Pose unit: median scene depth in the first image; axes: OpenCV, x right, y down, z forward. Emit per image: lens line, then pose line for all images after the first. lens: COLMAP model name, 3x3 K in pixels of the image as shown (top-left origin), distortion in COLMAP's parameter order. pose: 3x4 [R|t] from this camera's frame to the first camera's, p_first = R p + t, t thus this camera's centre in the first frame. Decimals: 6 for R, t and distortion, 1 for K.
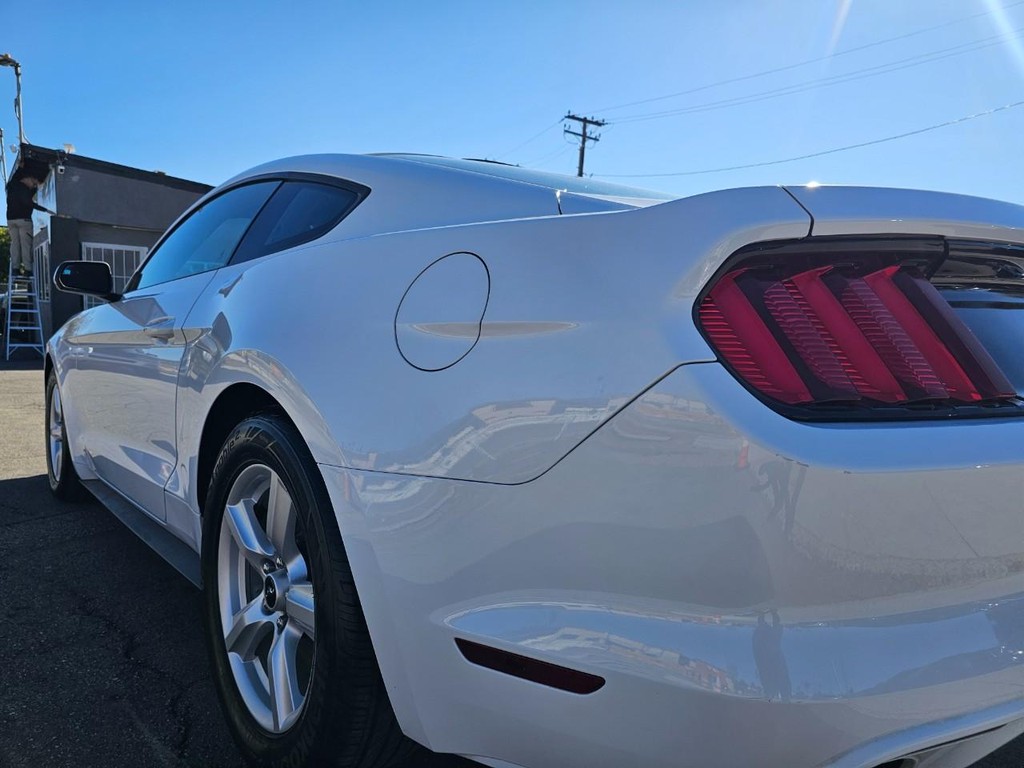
lens RADIAL K [[763.8, 0, 512.0], [0, 763.8, 384.0], [0, 0, 1]] dist [-0.004671, -0.002761]
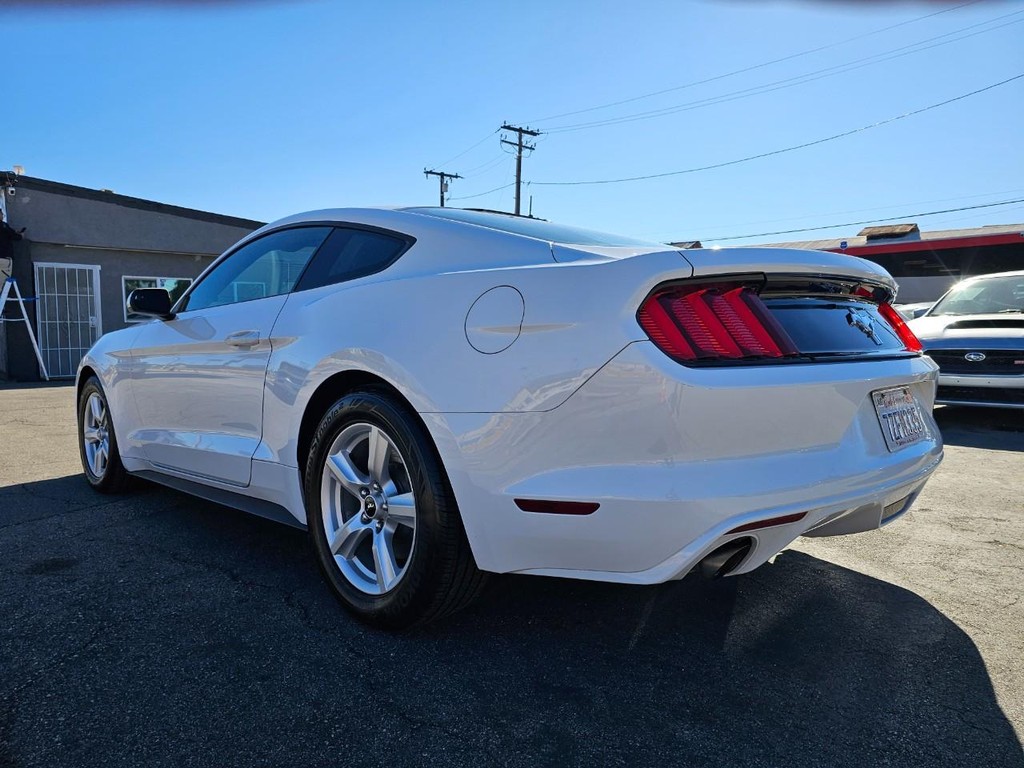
lens RADIAL K [[799.7, 0, 512.0], [0, 799.7, 384.0], [0, 0, 1]] dist [0.003918, 0.000314]
pose [[0.995751, -0.039454, 0.083207, -0.146585], [0.040214, 0.999163, -0.007478, 0.046802], [-0.082842, 0.010792, 0.996504, -0.577828]]
